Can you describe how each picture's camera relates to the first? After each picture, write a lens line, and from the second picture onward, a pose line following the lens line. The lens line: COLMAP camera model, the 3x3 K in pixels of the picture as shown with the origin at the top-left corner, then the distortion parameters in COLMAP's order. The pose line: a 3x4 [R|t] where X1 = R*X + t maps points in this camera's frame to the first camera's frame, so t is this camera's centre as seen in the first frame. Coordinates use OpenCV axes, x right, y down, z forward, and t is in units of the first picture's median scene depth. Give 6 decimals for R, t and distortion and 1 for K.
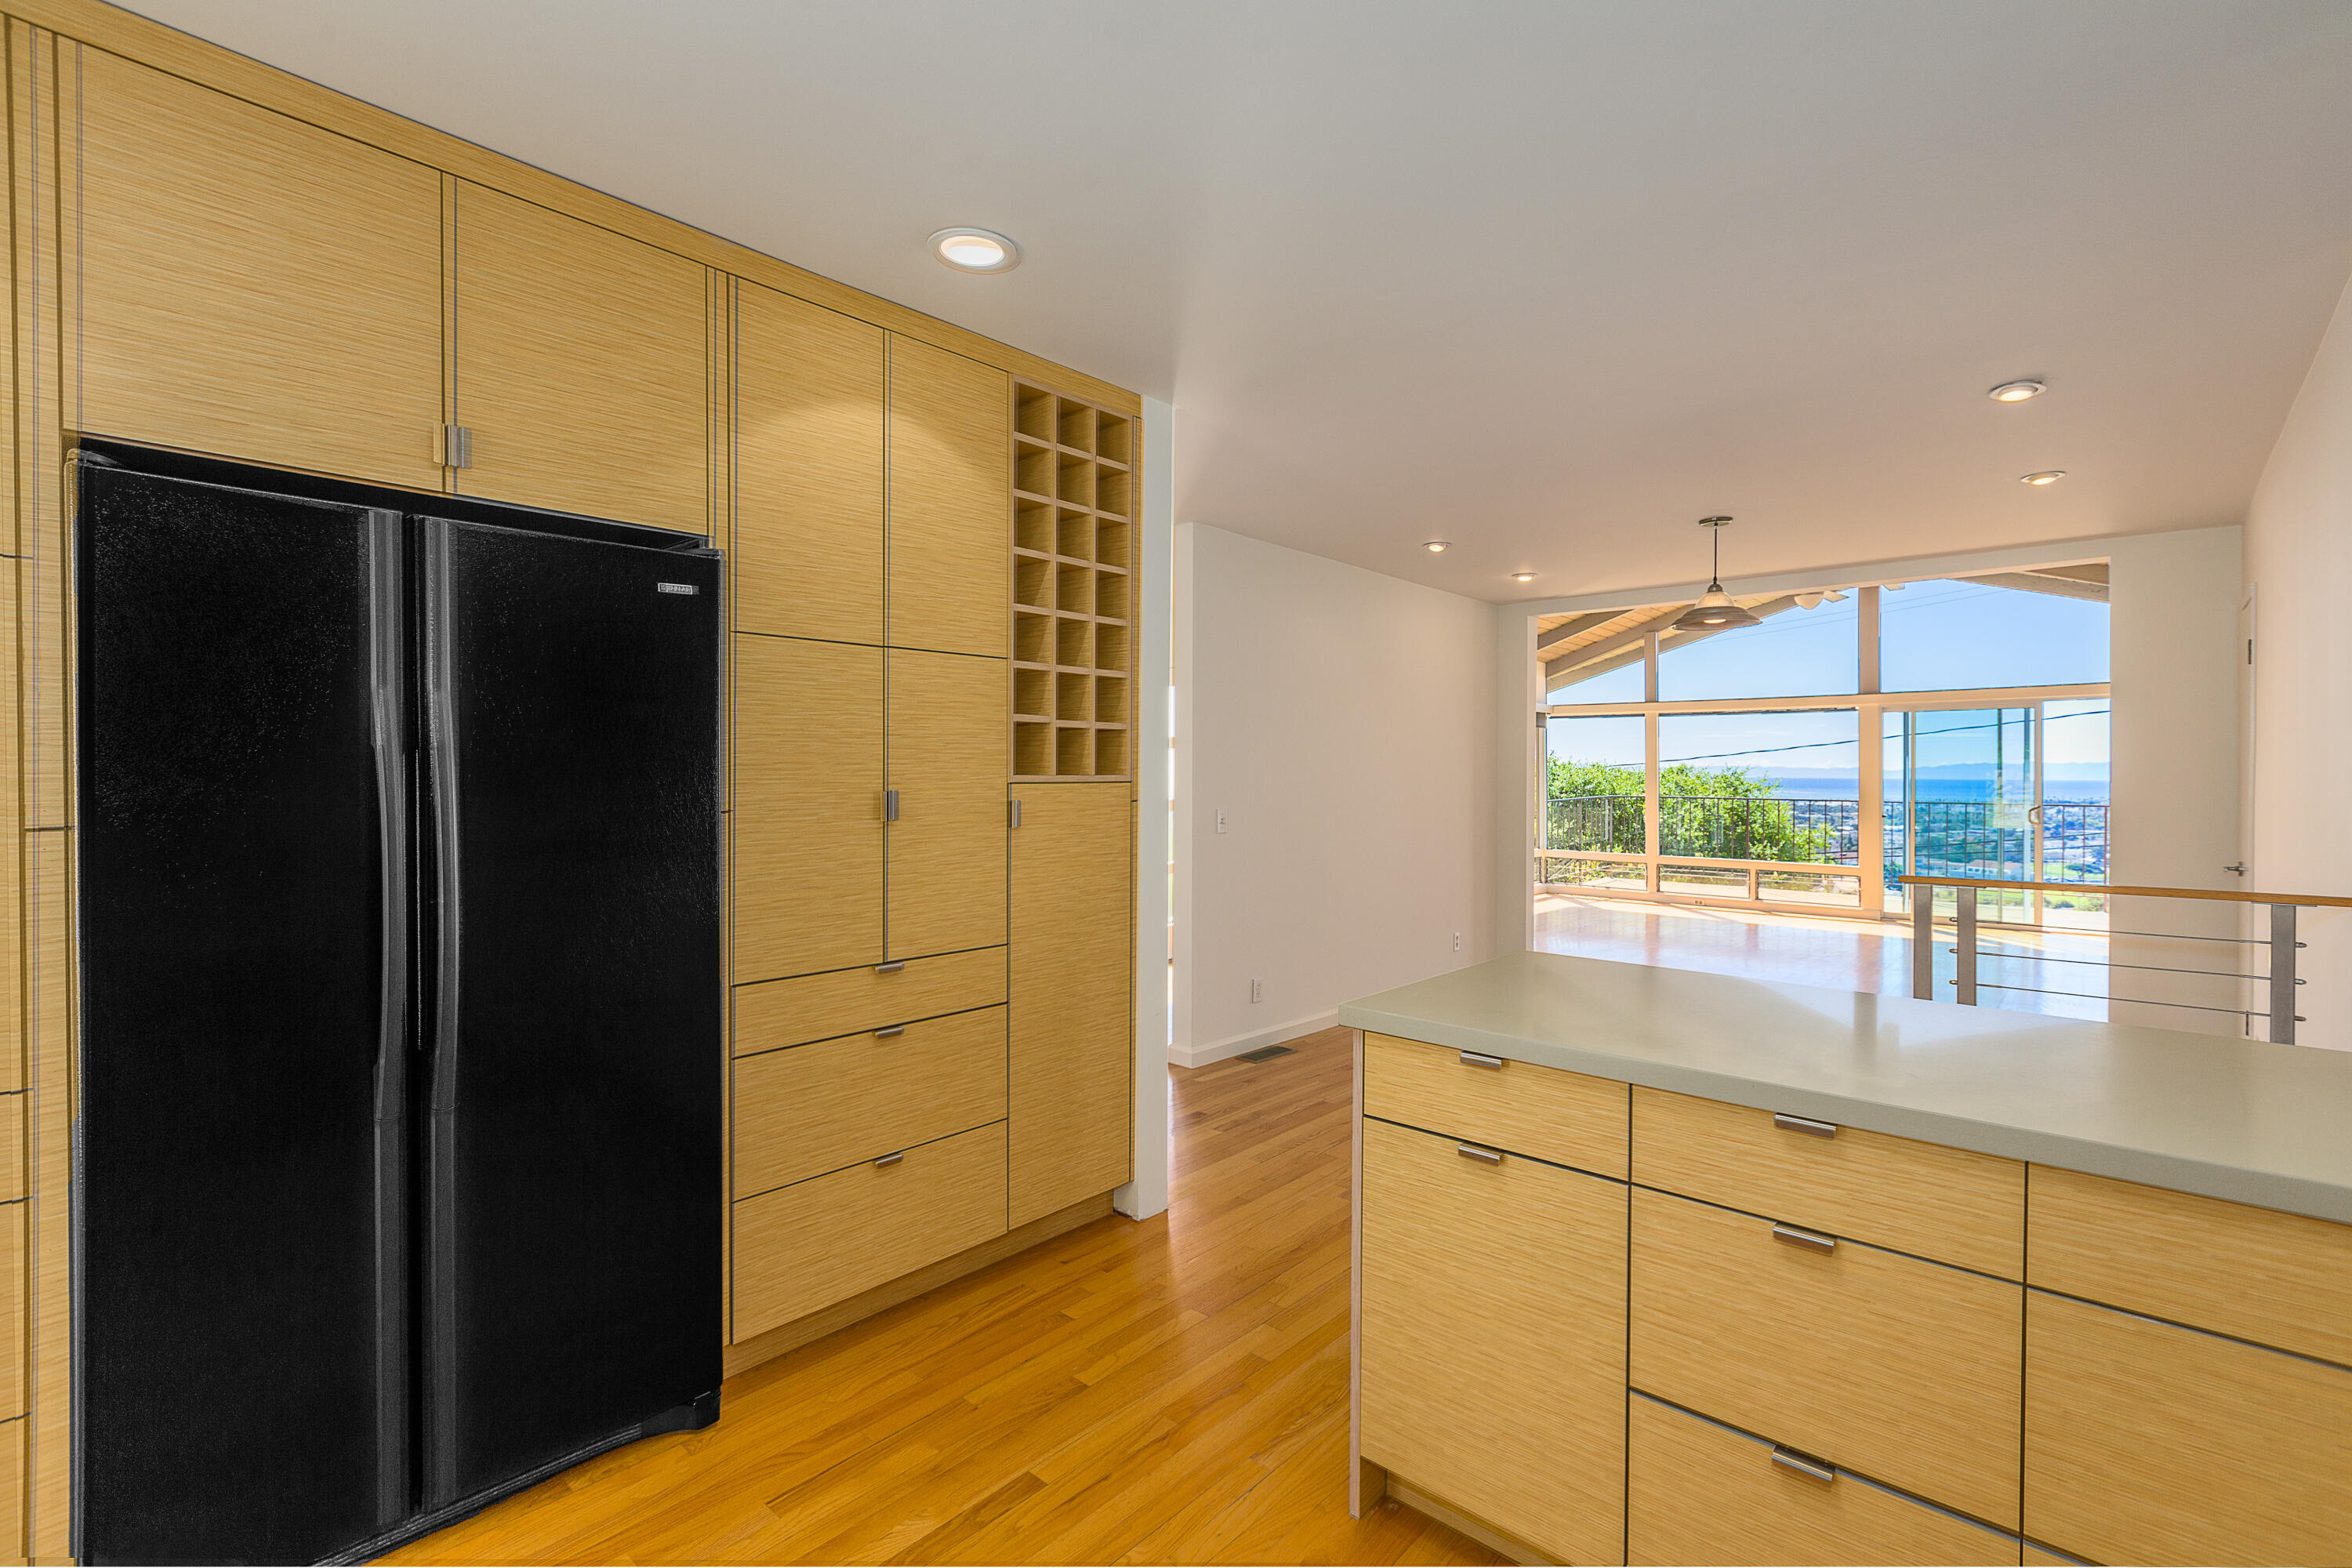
lens RADIAL K [[1069.6, 0, 1169.7], [0, 1069.6, 779.1], [0, 0, 1]] dist [0.001138, 0.000145]
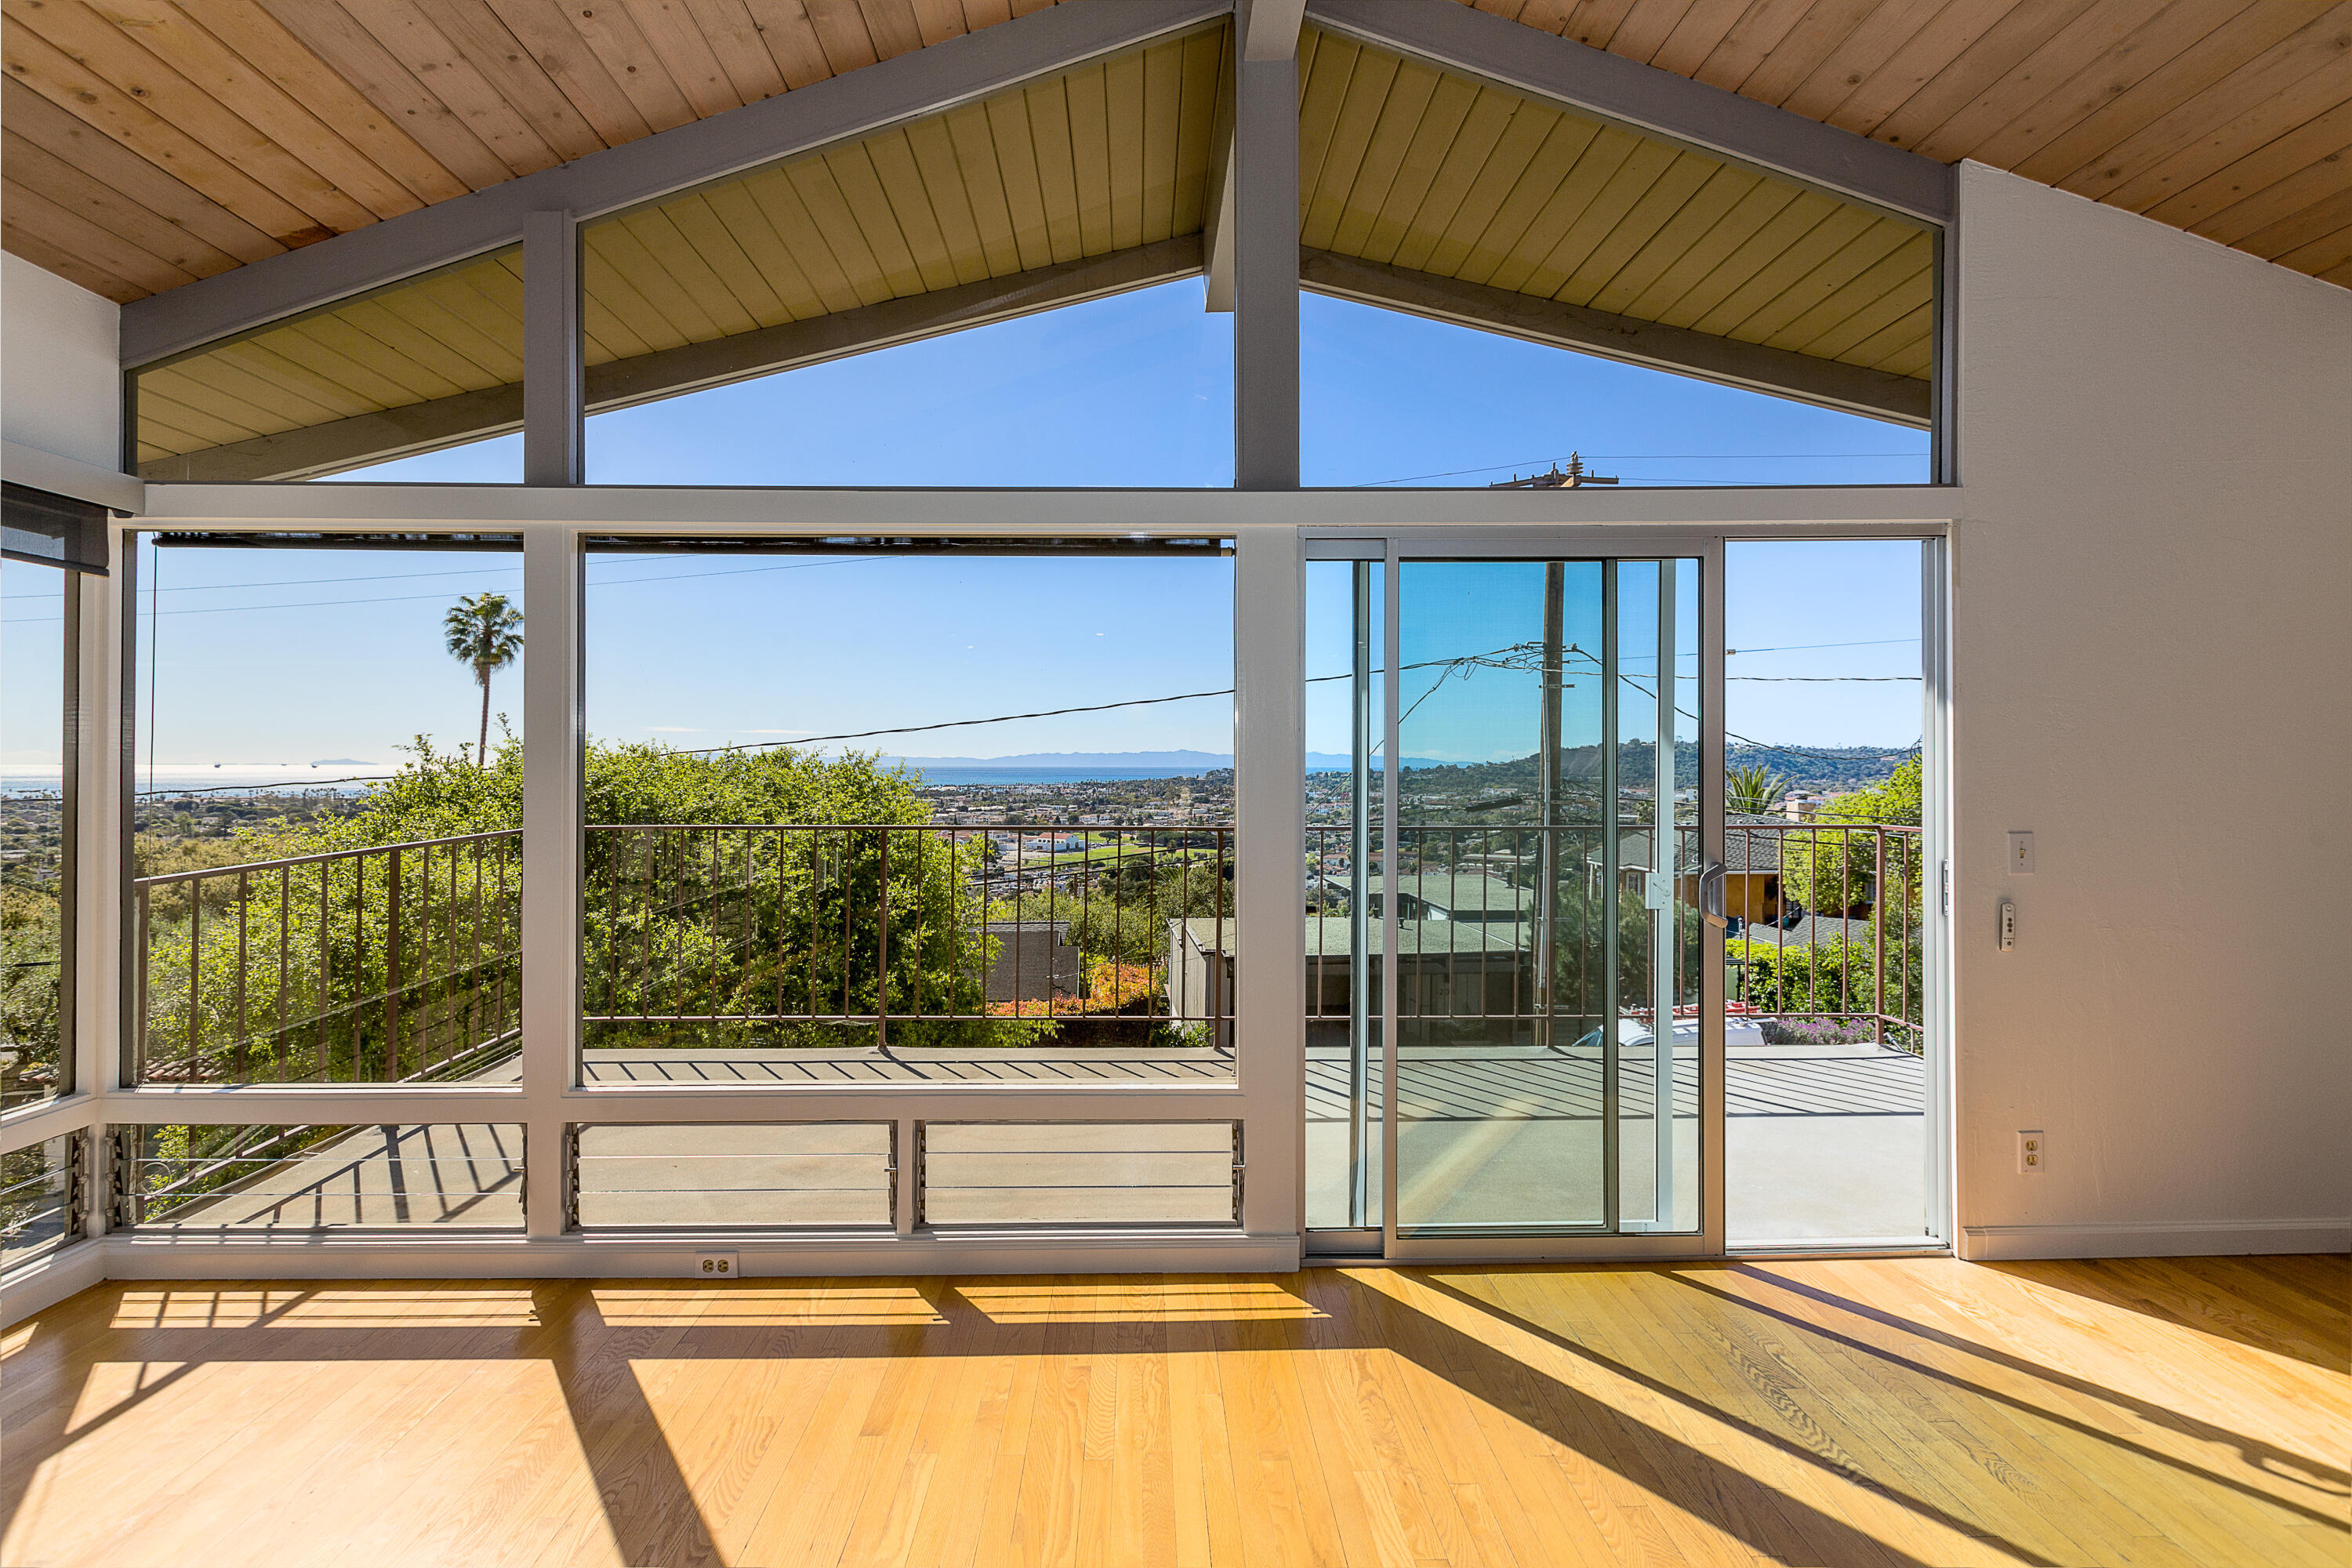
lens RADIAL K [[1069.6, 0, 1169.3], [0, 1069.6, 763.5], [0, 0, 1]] dist [0.001138, 0.000145]
pose [[0.721535, -0.002454, 0.692374, 0.257905], [0.005594, 0.999982, -0.002286, -0.003018], [-0.692356, 0.005522, 0.721535, 0.482956]]
